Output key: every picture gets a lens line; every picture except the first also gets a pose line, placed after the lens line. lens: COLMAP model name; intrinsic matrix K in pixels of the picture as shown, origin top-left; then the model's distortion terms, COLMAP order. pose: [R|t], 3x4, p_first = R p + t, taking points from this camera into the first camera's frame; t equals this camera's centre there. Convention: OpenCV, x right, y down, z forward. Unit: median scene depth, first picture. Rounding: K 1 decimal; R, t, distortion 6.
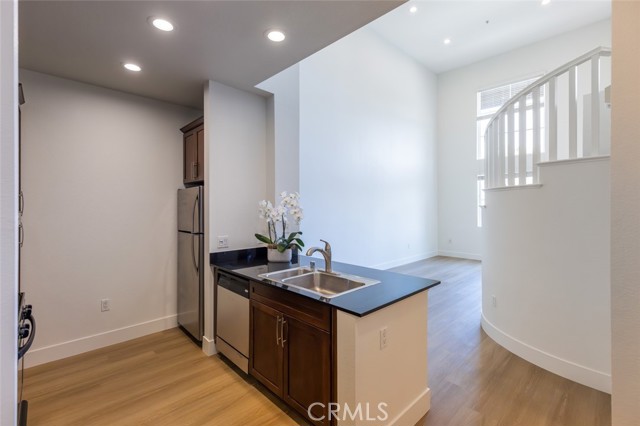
lens RADIAL K [[291.8, 0, 320.2], [0, 291.8, 202.0], [0, 0, 1]] dist [0.001032, 0.000029]
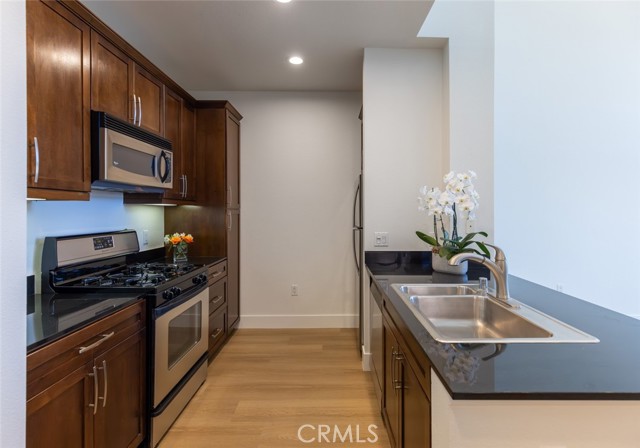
lens RADIAL K [[311.7, 0, 331.7], [0, 311.7, 210.0], [0, 0, 1]] dist [-0.001790, -0.001198]
pose [[0.720775, 0.000038, -0.693169, 0.180642], [0.007862, 0.999935, 0.008230, 0.046207], [0.693125, -0.011381, 0.720728, 0.273231]]
